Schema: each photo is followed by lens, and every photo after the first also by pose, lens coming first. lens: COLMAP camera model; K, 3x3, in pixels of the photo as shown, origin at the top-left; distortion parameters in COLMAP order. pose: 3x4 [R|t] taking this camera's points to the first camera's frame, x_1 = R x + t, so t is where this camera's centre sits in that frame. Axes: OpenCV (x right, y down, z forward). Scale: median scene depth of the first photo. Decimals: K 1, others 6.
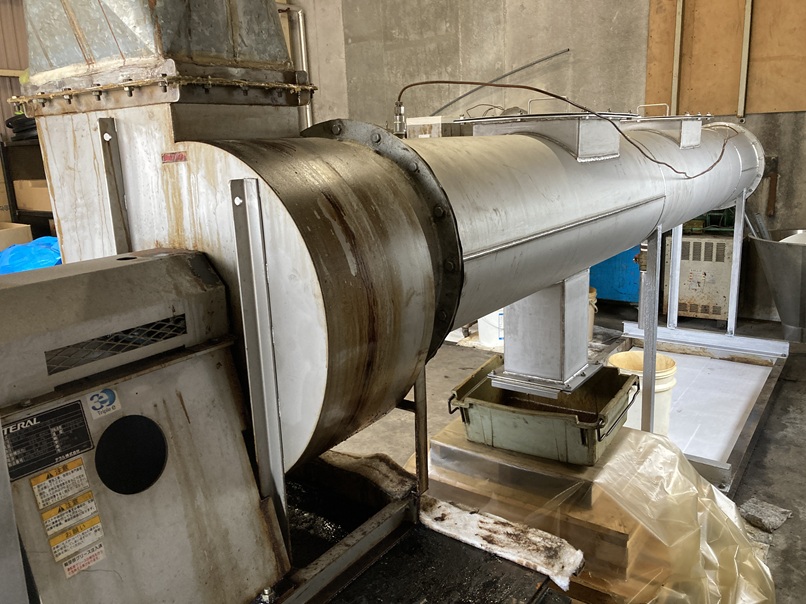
lens RADIAL K [[678.1, 0, 400.4], [0, 678.1, 296.9], [0, 0, 1]] dist [0.035725, -0.016403]
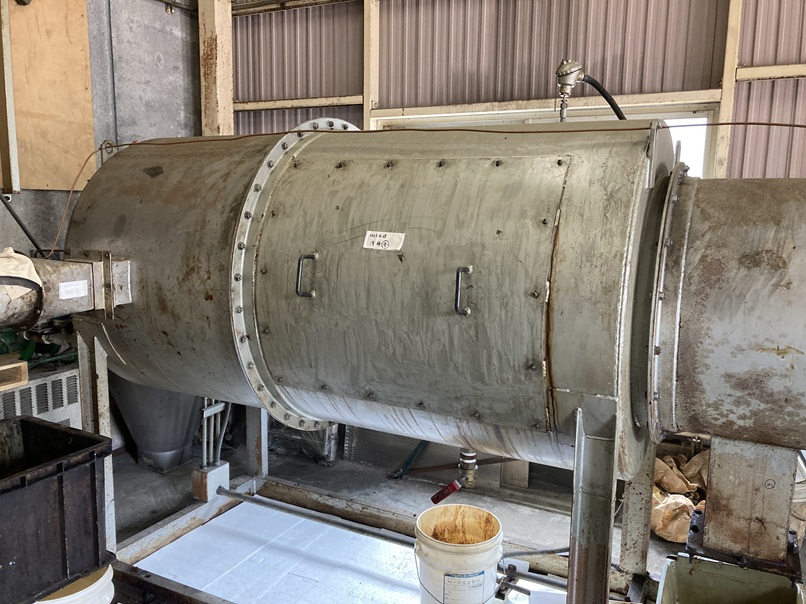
lens RADIAL K [[678.1, 0, 399.5], [0, 678.1, 296.5], [0, 0, 1]] dist [0.035725, -0.016403]
pose [[-0.145169, -0.097224, 0.984618, -0.240774], [0.218497, 0.967440, 0.127743, -0.176521], [-0.964979, 0.233680, -0.119200, 0.778566]]
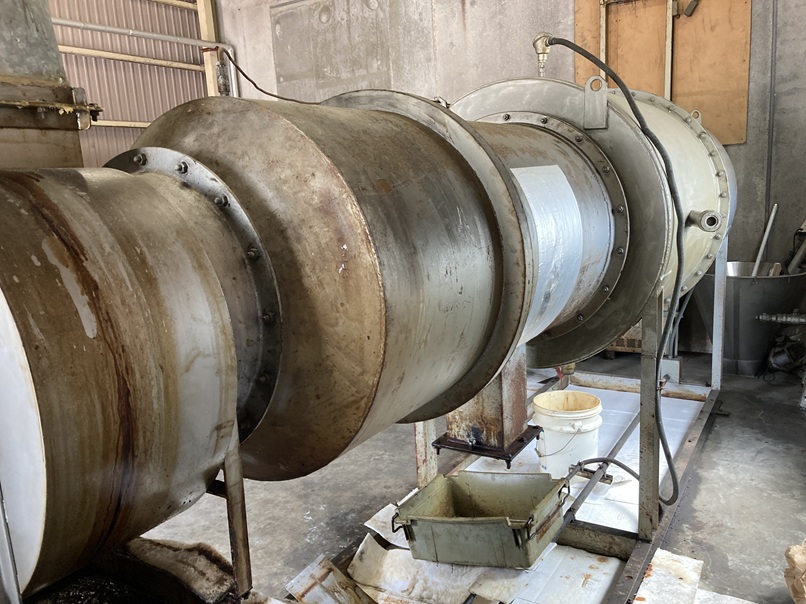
lens RADIAL K [[678.1, 0, 408.0], [0, 678.1, 306.9], [0, 0, 1]] dist [0.035725, -0.016403]
pose [[0.997430, -0.027002, 0.066364, 0.047760], [0.029793, 0.998697, -0.041423, -0.004598], [-0.065159, 0.043294, 0.996935, 0.037987]]
